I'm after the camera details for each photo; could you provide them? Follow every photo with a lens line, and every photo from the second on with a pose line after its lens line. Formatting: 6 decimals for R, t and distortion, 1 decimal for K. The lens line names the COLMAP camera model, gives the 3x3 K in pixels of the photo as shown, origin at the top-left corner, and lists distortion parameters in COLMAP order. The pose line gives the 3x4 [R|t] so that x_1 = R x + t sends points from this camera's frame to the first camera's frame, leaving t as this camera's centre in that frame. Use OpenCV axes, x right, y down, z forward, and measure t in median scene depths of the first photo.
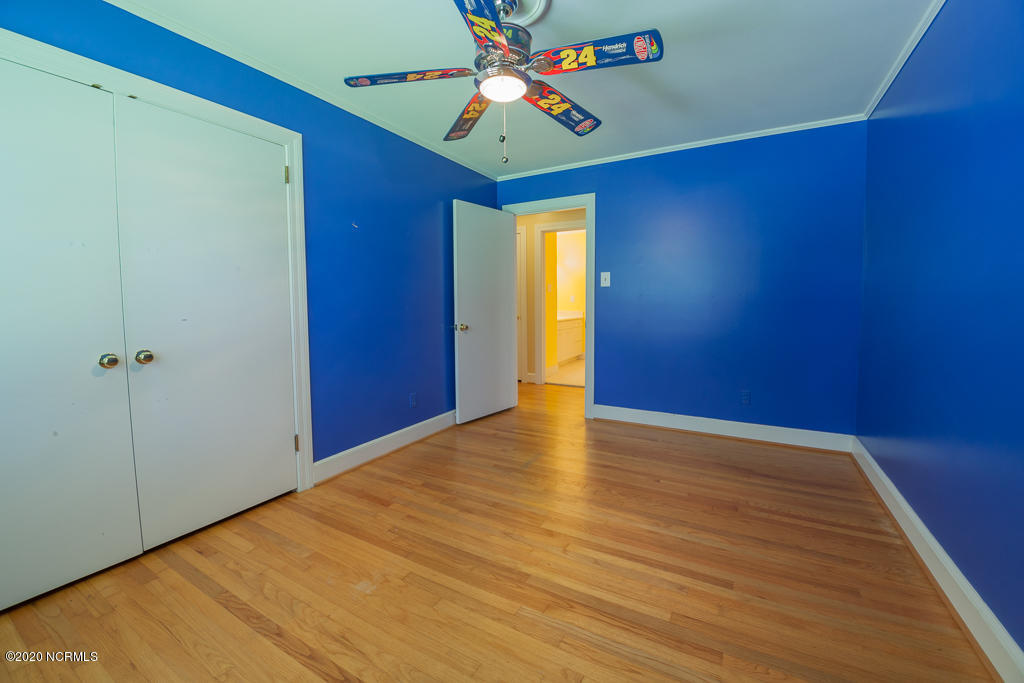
lens RADIAL K [[414.0, 0, 502.3], [0, 414.0, 326.3], [0, 0, 1]] dist [-0.001489, -0.000152]
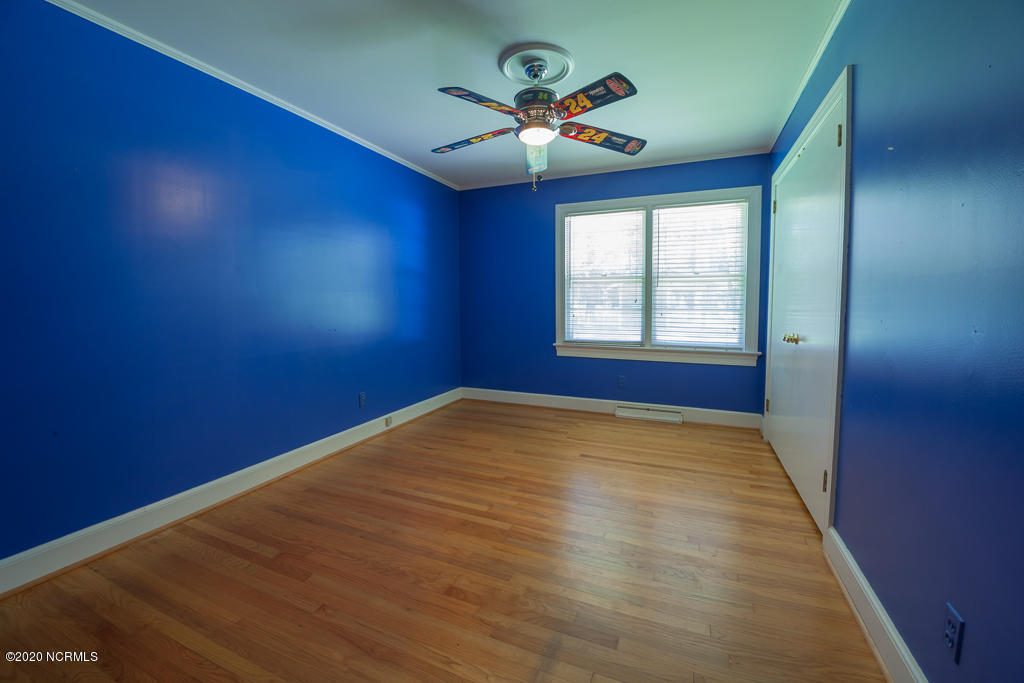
lens RADIAL K [[414.0, 0, 502.3], [0, 414.0, 326.3], [0, 0, 1]] dist [-0.001489, -0.000152]
pose [[-0.994668, 0.018337, -0.101483, 0.234569], [0.005872, 0.992538, 0.121791, -0.133638], [0.102959, 0.120546, -0.987354, 2.162467]]
